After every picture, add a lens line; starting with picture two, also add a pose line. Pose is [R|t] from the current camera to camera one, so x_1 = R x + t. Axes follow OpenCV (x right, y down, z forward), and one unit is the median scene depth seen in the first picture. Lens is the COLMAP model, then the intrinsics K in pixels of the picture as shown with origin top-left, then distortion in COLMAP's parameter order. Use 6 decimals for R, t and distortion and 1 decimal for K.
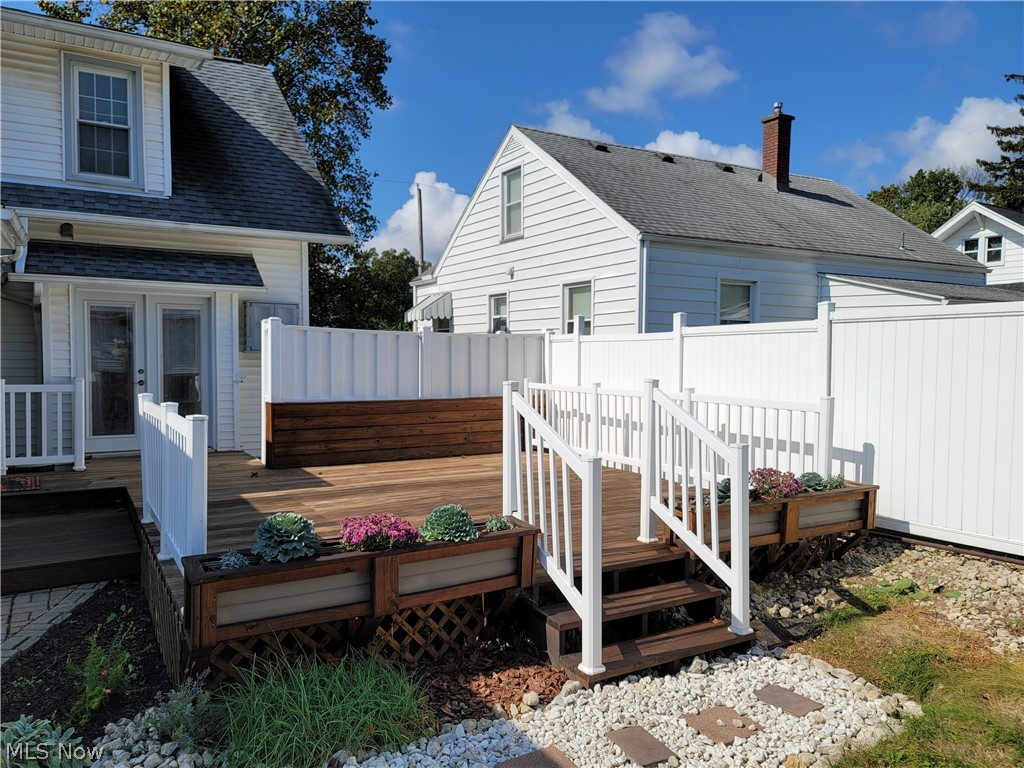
lens RADIAL K [[752.3, 0, 505.1], [0, 752.3, 380.9], [0, 0, 1]] dist [0.123976, 0.009291]
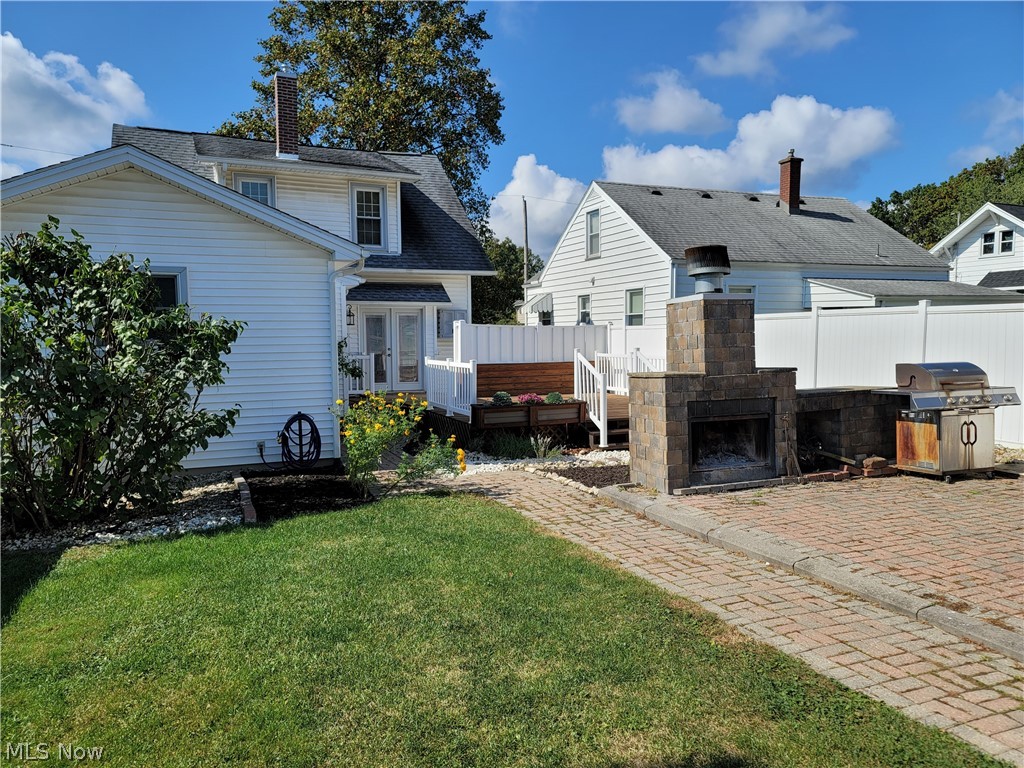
lens RADIAL K [[752.3, 0, 514.5], [0, 752.3, 379.8], [0, 0, 1]] dist [0.123976, 0.009291]
pose [[0.992823, -0.007165, -0.119375, 0.032988], [0.010012, 0.999679, 0.023264, 0.014363], [0.119170, -0.024293, 0.992577, -0.516553]]
